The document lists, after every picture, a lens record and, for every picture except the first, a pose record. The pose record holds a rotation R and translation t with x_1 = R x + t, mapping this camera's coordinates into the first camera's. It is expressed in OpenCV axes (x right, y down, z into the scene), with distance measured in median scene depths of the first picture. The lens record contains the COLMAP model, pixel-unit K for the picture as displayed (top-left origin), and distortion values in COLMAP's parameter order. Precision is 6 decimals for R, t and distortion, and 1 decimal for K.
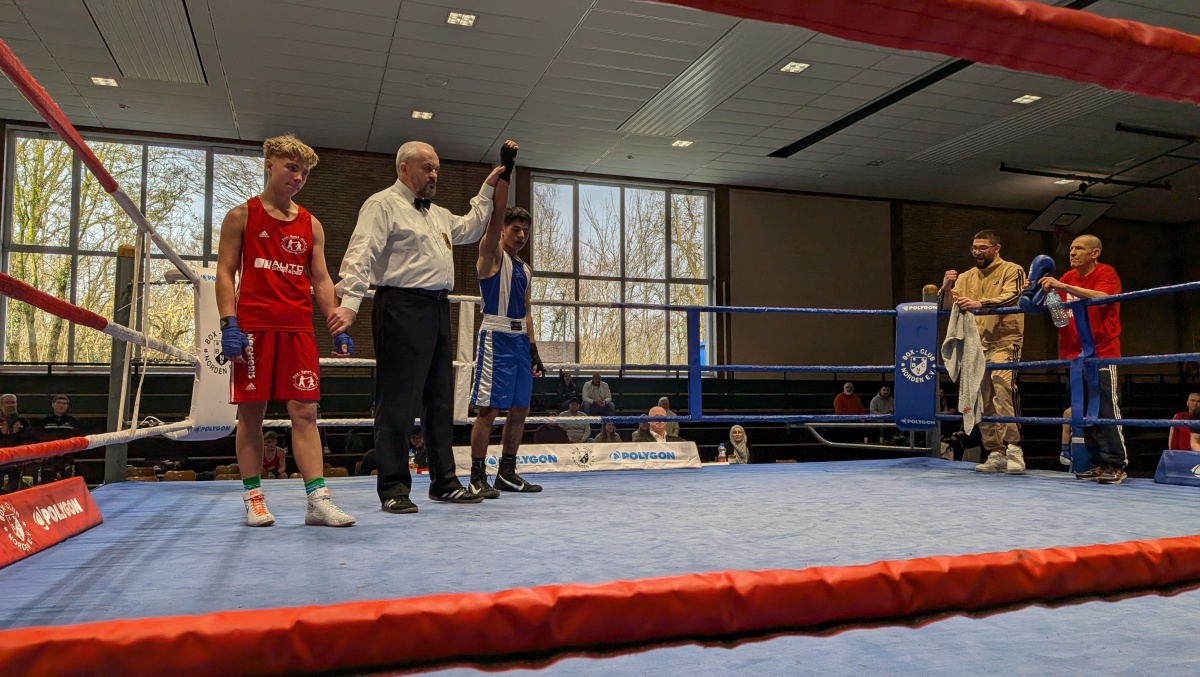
lens RADIAL K [[854.9, 0, 603.8], [0, 854.9, 354.5], [0, 0, 1]] dist [0.062698, -0.091313]
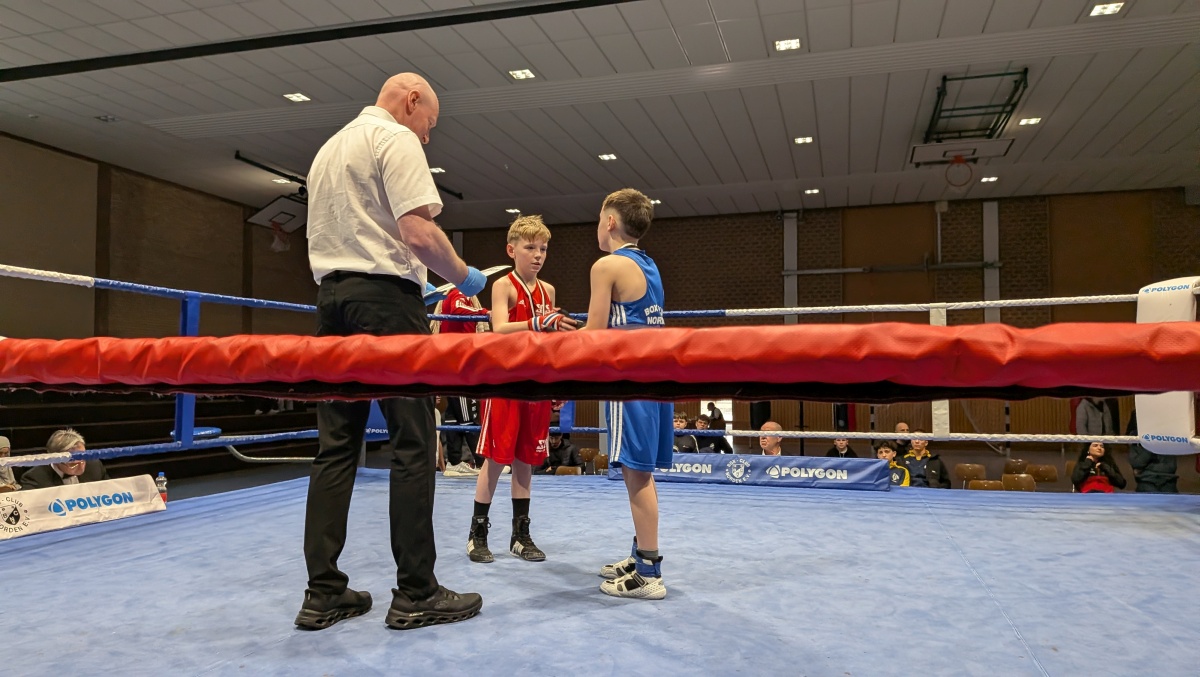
lens RADIAL K [[864.9, 0, 577.1], [0, 864.9, 353.8], [0, 0, 1]] dist [0.075298, -0.111861]
pose [[0.588073, 0.031340, 0.808200, -0.125182], [-0.046286, 0.998915, -0.005056, -0.005945], [-0.807482, -0.034435, 0.588886, 0.117339]]
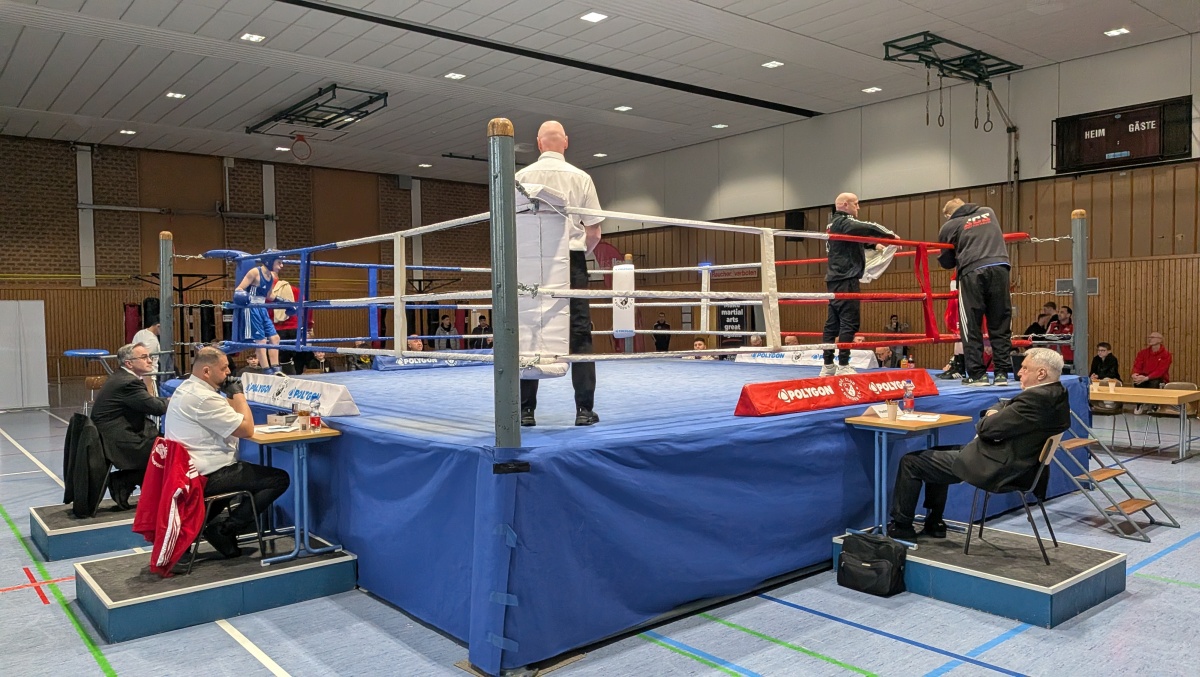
lens RADIAL K [[874.8, 0, 603.7], [0, 874.8, 342.4], [0, 0, 1]] dist [0.077641, -0.120970]
pose [[-0.358243, -0.021242, 0.933387, -0.451877], [-0.036254, 0.999304, 0.008828, 0.017838], [-0.932924, -0.030677, -0.358764, 0.425131]]
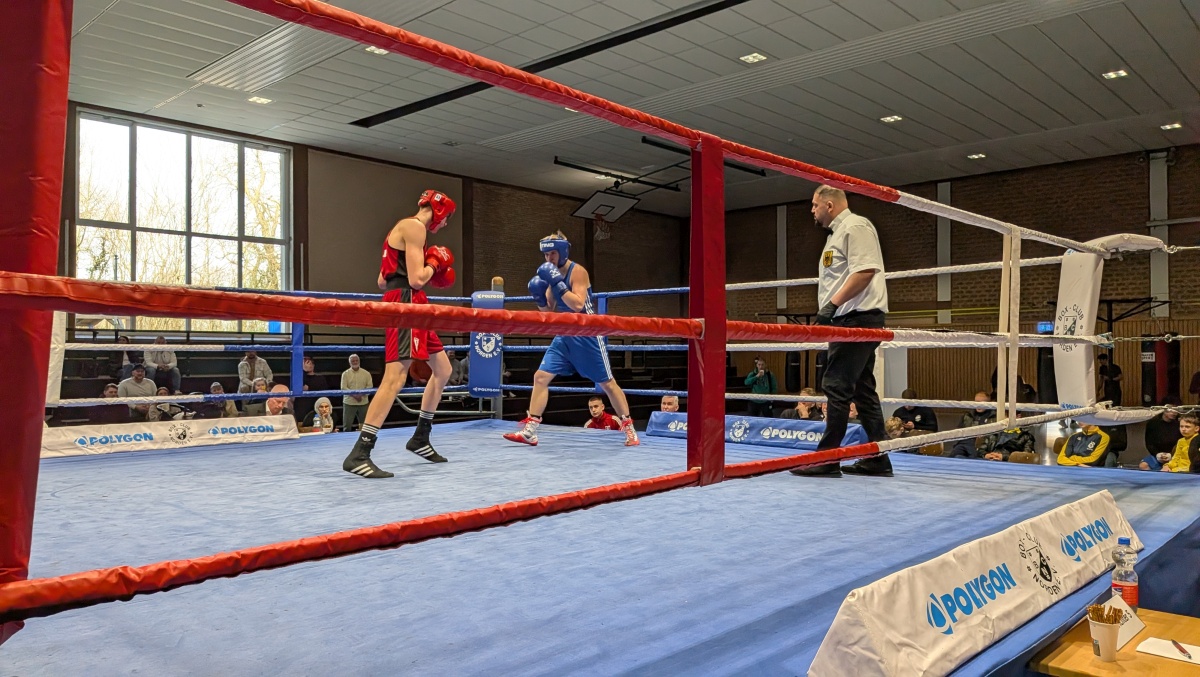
lens RADIAL K [[857.2, 0, 585.1], [0, 857.2, 340.2], [0, 0, 1]] dist [0.090760, -0.142688]
pose [[0.891706, 0.010012, 0.452504, -0.025033], [-0.026123, 0.999227, 0.029371, -0.014096], [-0.451861, -0.038011, 0.891278, -0.058460]]
